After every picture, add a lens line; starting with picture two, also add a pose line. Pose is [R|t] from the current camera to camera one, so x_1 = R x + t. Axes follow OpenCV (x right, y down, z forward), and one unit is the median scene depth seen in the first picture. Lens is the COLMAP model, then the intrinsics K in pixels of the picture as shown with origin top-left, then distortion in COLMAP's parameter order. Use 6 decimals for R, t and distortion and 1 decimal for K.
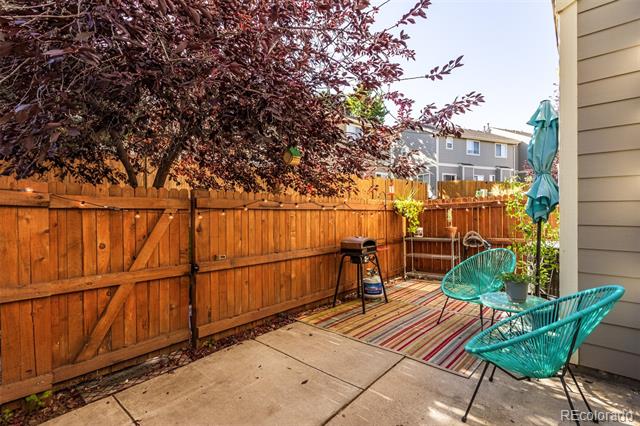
lens RADIAL K [[300.8, 0, 319.0], [0, 300.8, 212.3], [0, 0, 1]] dist [0.011644, -0.000123]
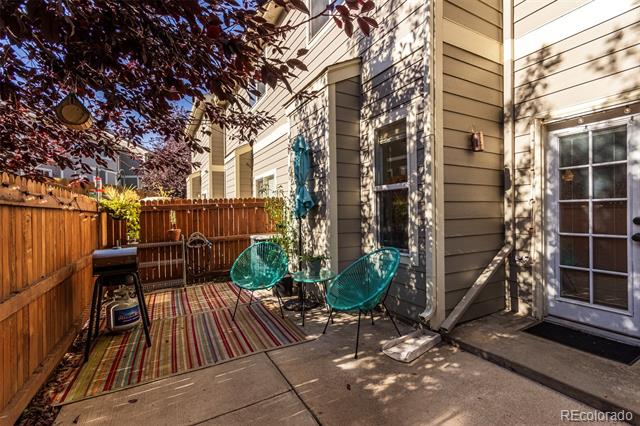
lens RADIAL K [[300.8, 0, 320.6], [0, 300.8, 212.3], [0, 0, 1]] dist [0.011644, -0.000123]
pose [[0.314984, 0.005068, 0.949084, -0.464302], [0.011821, 0.999887, -0.009263, 0.012200], [-0.949023, 0.014137, 0.314888, 0.365061]]
